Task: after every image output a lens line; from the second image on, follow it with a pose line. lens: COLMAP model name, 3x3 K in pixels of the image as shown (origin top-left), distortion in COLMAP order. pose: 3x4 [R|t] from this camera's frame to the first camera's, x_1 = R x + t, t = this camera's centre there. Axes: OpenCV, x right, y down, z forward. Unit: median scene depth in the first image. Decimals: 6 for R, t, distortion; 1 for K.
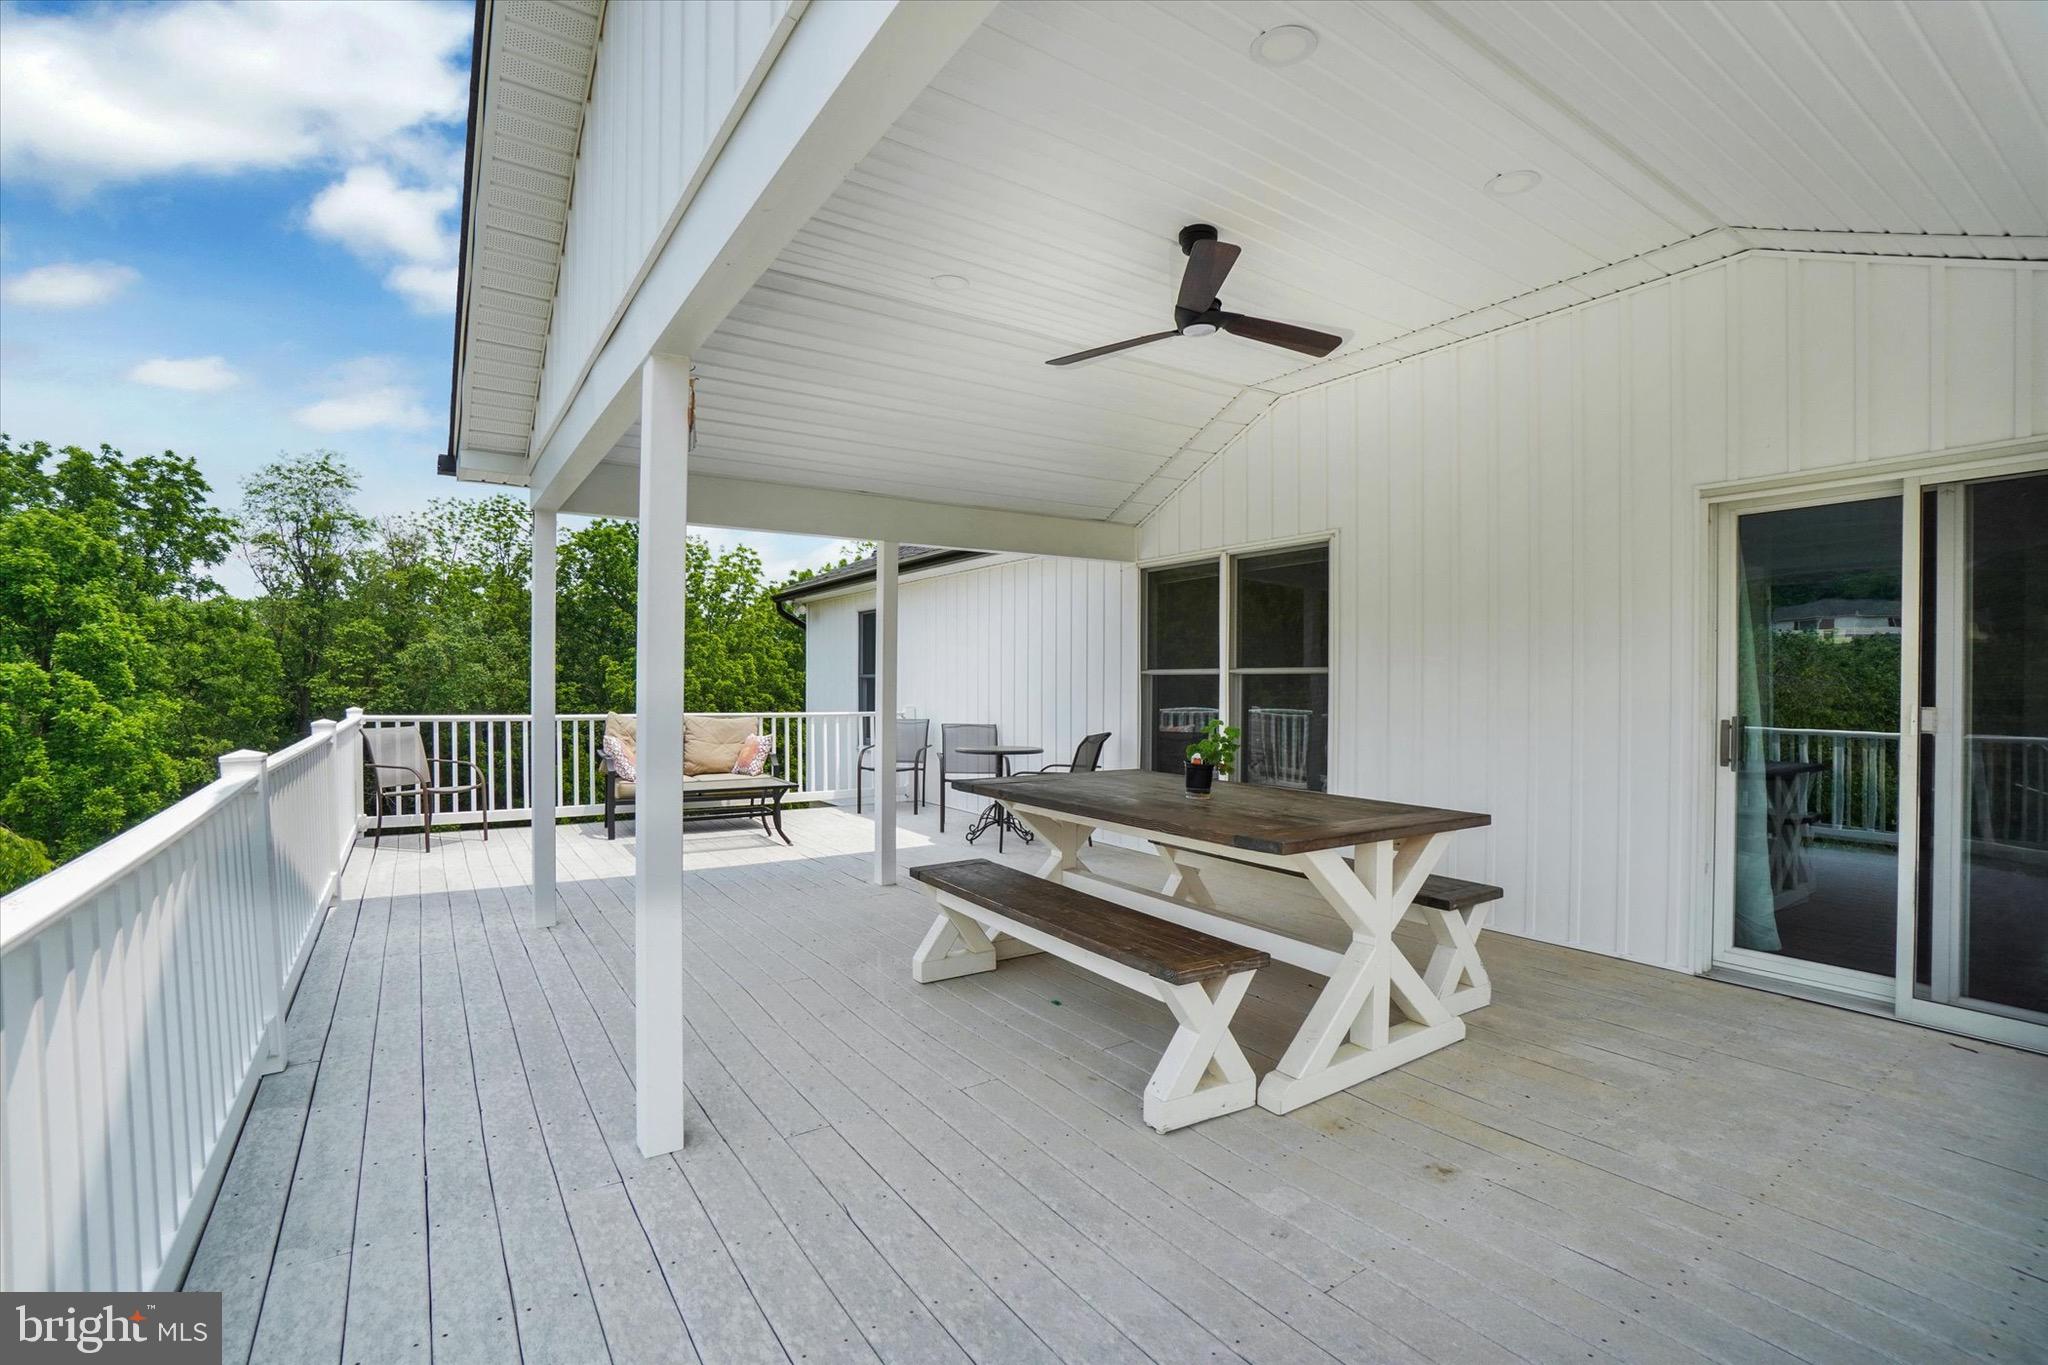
lens RADIAL K [[912.2, 0, 1004.1], [0, 912.2, 685.2], [0, 0, 1]] dist [-0.000106, -0.000054]
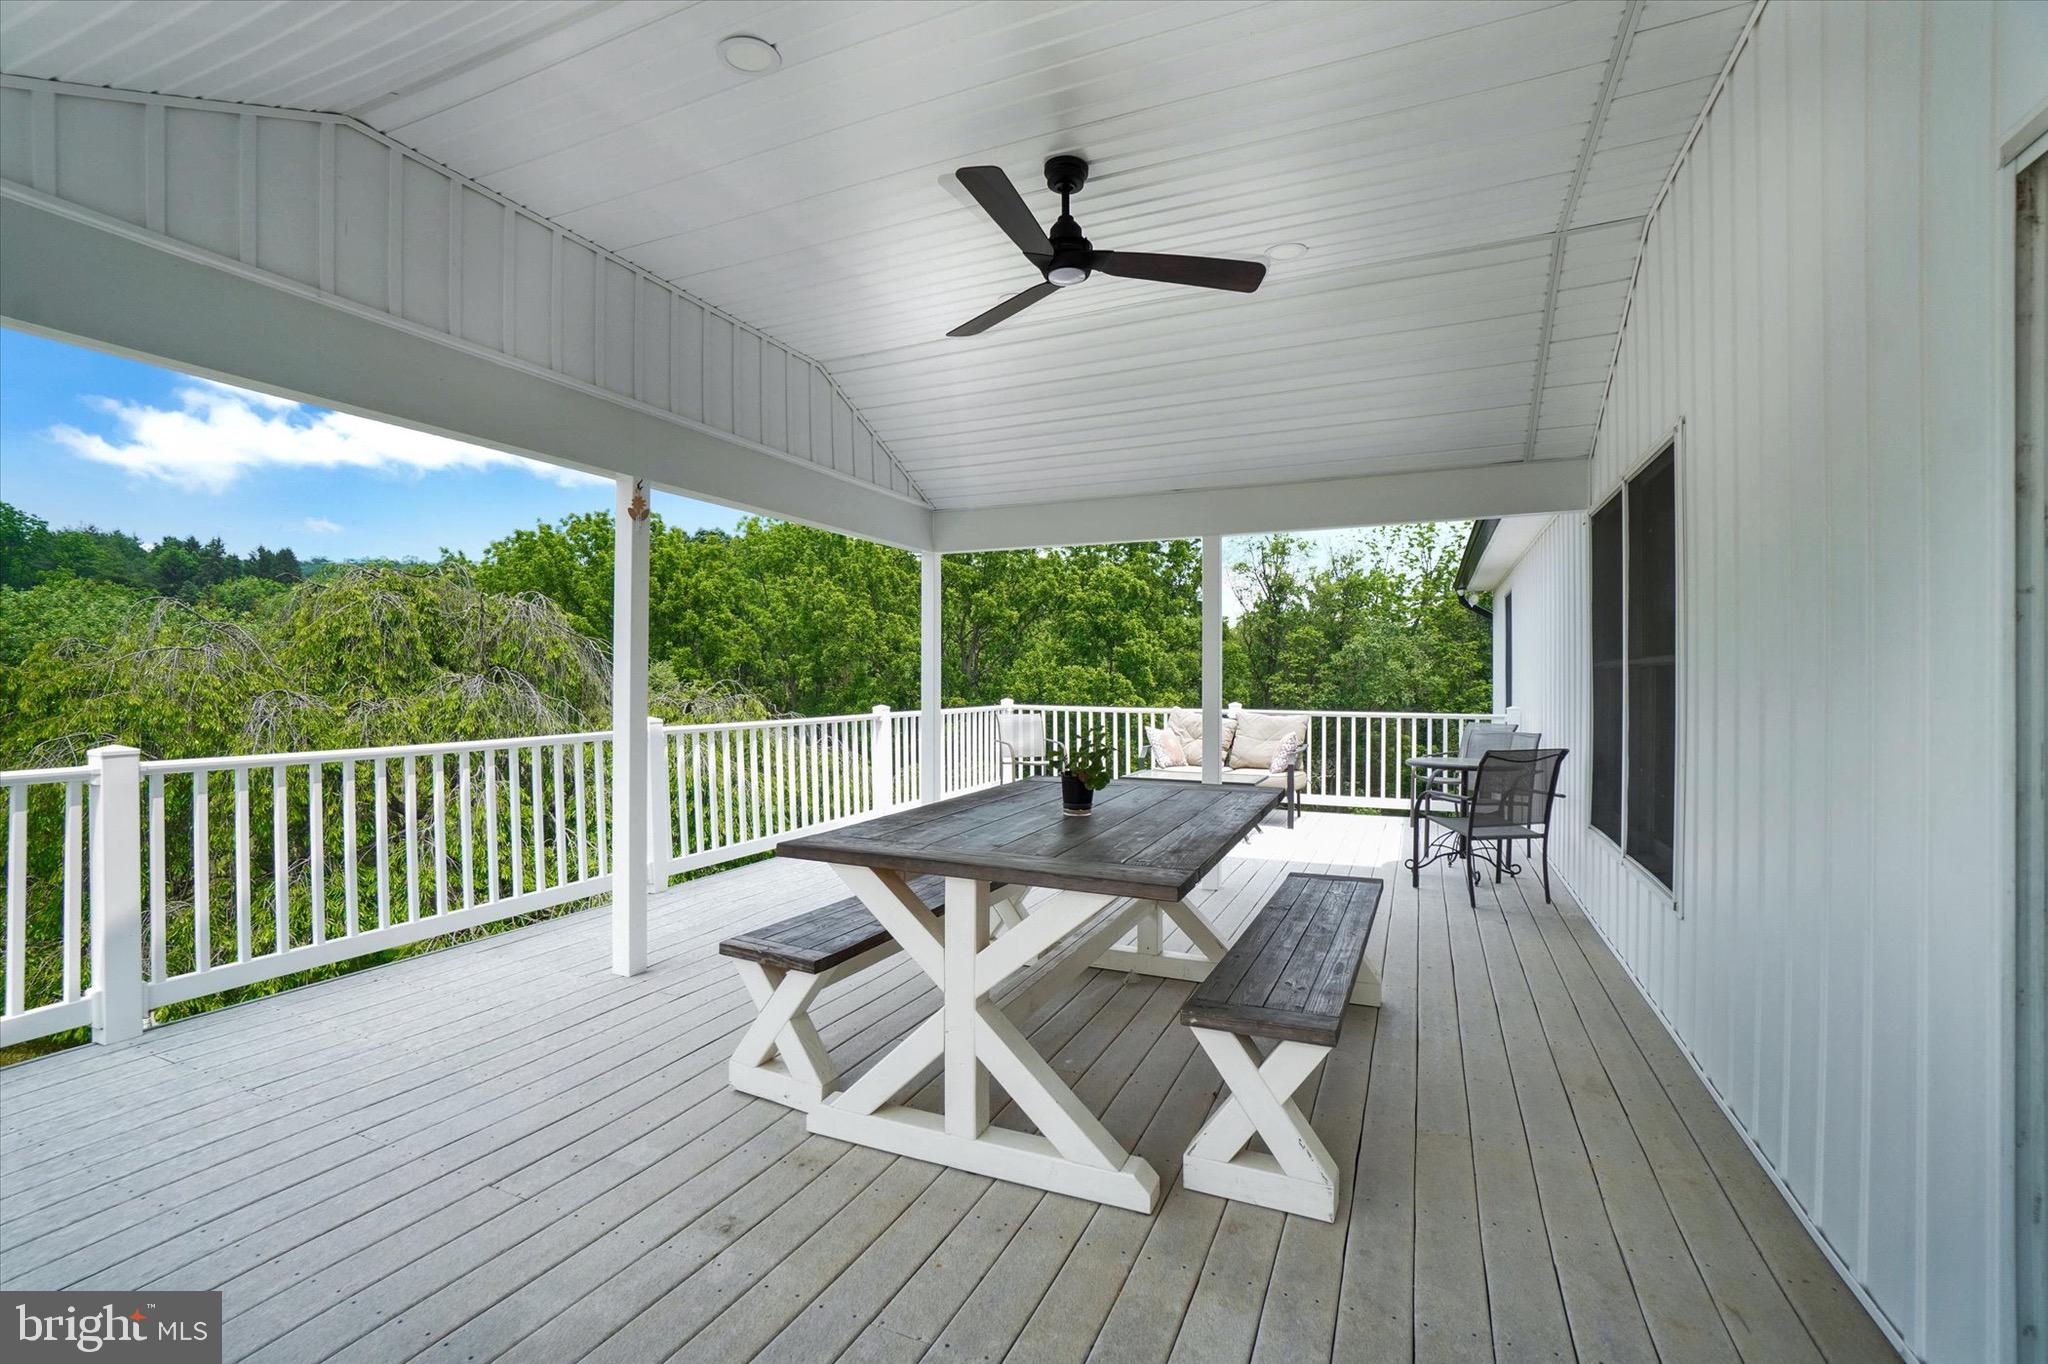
lens RADIAL K [[912.2, 0, 1004.1], [0, 912.2, 684.7], [0, 0, 1]] dist [-0.000106, -0.000054]
pose [[0.527650, 0.002739, -0.849457, 0.123594], [-0.000223, 0.999995, 0.003086, -0.000510], [0.849462, -0.001439, 0.527648, 0.066534]]
